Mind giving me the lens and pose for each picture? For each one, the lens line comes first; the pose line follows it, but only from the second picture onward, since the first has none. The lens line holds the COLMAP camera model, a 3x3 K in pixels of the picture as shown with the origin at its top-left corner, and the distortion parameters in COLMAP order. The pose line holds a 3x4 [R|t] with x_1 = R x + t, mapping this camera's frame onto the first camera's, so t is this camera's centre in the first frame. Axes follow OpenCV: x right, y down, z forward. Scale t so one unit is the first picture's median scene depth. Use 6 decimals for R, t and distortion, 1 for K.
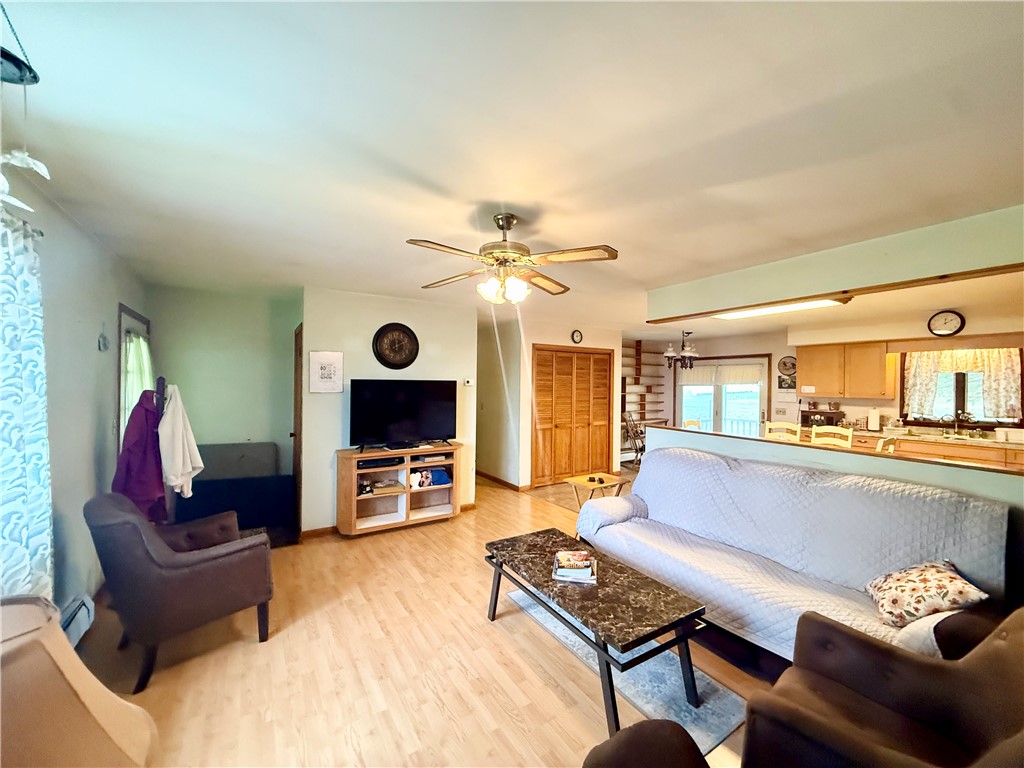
lens RADIAL K [[408.5, 0, 512.0], [0, 408.5, 384.0], [0, 0, 1]] dist [0.000398, 0.000452]
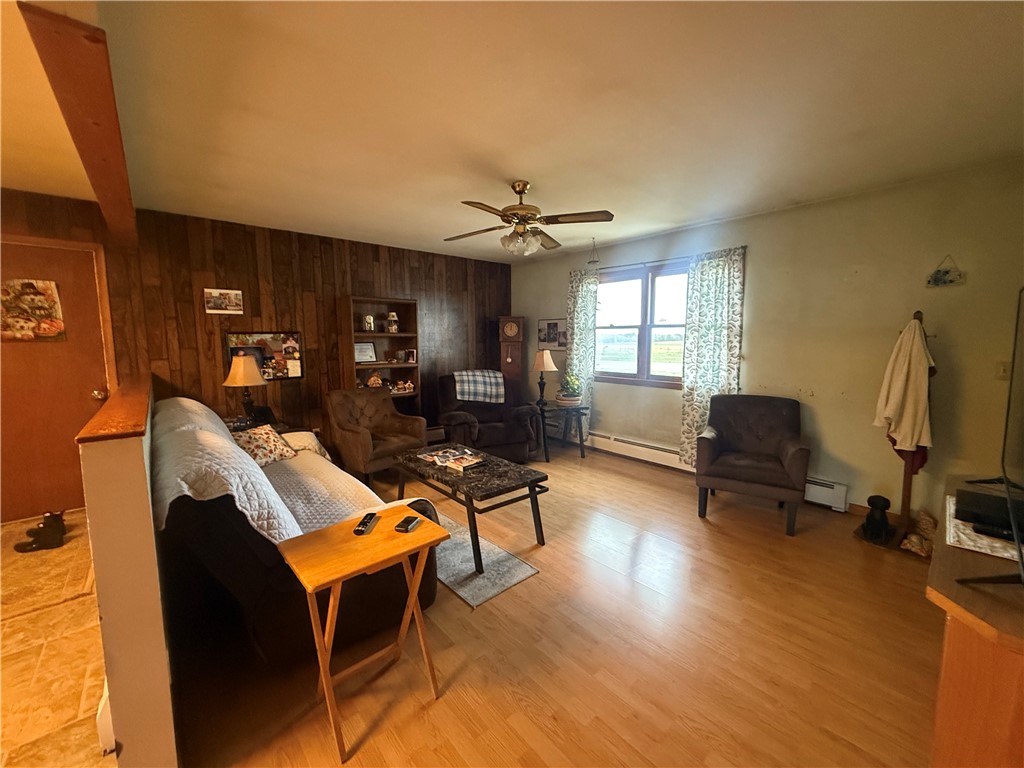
lens RADIAL K [[408.5, 0, 512.0], [0, 408.5, 384.0], [0, 0, 1]] dist [0.000398, 0.000452]
pose [[-0.988088, 0.011737, -0.153444, 0.128304], [-0.005941, 0.993435, 0.114245, 0.036476], [0.153777, 0.113796, -0.981531, 1.416355]]
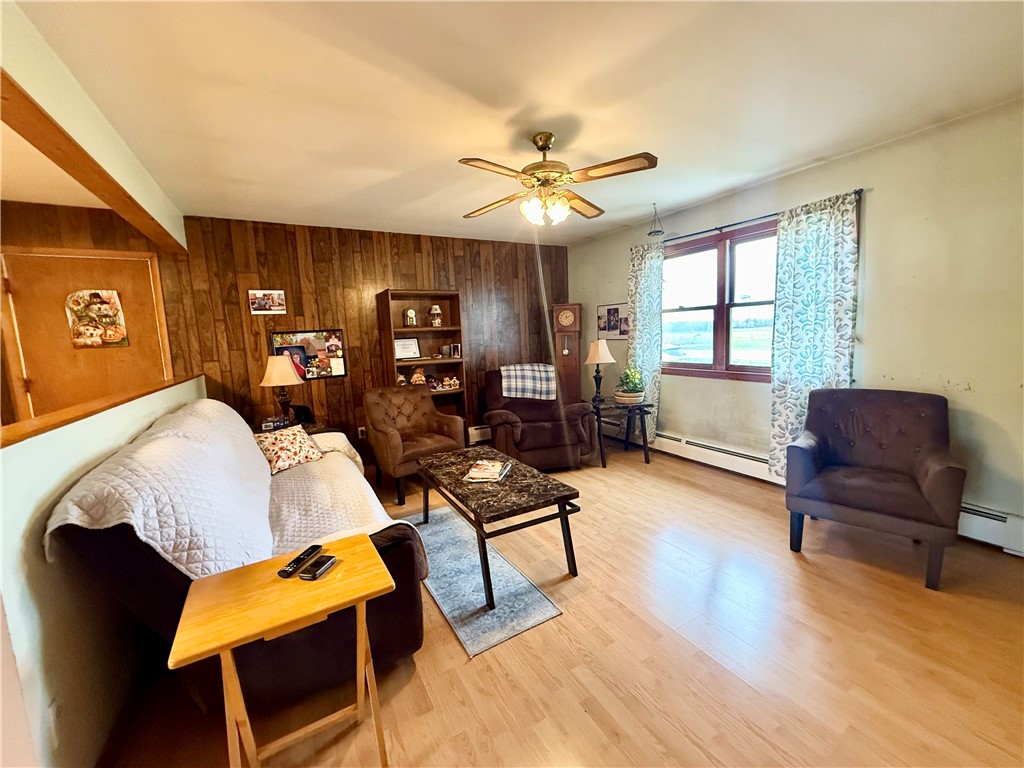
lens RADIAL K [[408.5, 0, 512.0], [0, 408.5, 384.0], [0, 0, 1]] dist [0.000398, 0.000452]
pose [[-0.998452, 0.027542, 0.048313, 0.018372], [0.033492, 0.991336, 0.127012, 0.047453], [-0.044396, 0.128434, -0.990724, 1.300440]]
